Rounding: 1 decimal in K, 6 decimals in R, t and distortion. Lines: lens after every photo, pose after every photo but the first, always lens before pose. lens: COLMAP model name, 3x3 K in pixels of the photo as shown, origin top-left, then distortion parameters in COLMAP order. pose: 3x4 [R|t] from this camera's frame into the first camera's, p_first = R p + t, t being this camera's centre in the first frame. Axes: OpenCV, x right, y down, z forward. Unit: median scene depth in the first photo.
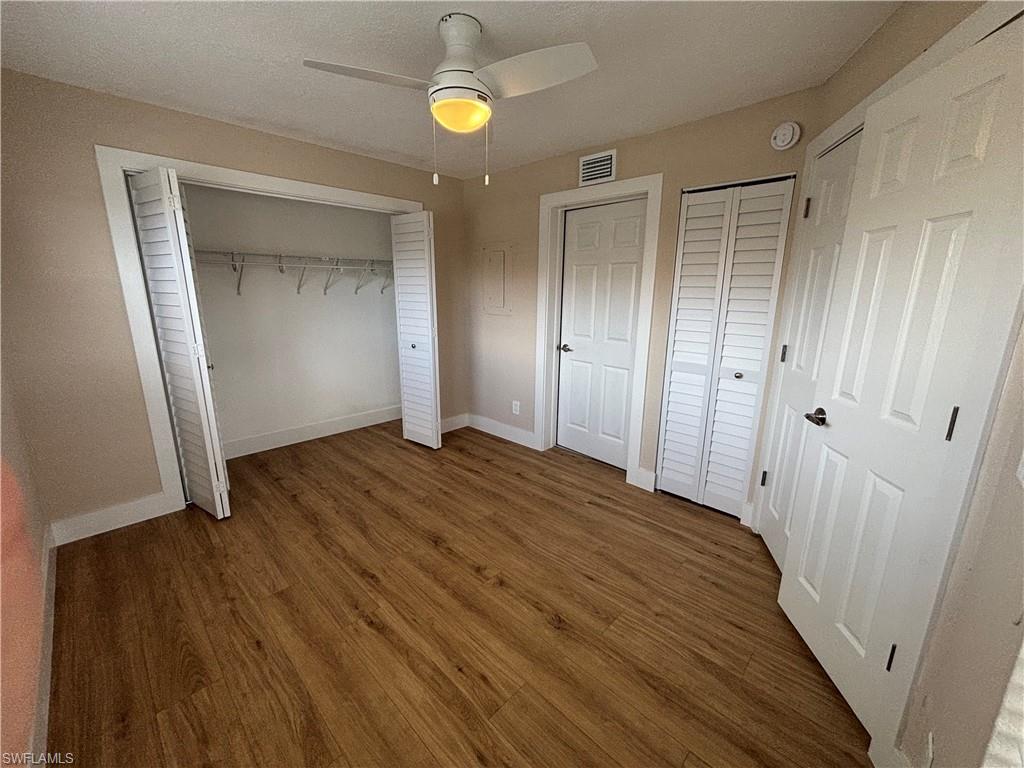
lens RADIAL K [[411.5, 0, 510.5], [0, 411.5, 382.1], [0, 0, 1]] dist [-0.002034, 0.000492]
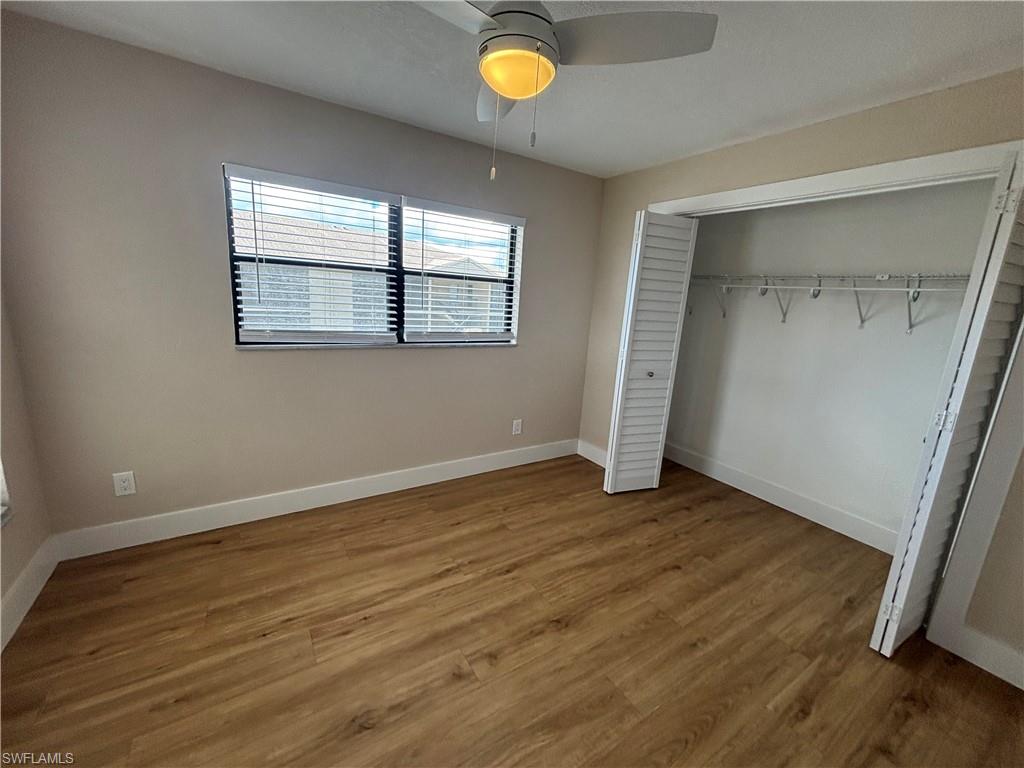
lens RADIAL K [[411.5, 0, 510.5], [0, 411.5, 380.3], [0, 0, 1]] dist [-0.002034, 0.000492]
pose [[-0.215333, 0.184599, -0.958934, 0.522208], [-0.286487, 0.926822, 0.242749, -0.210093], [0.933572, 0.326994, -0.146690, 0.905739]]
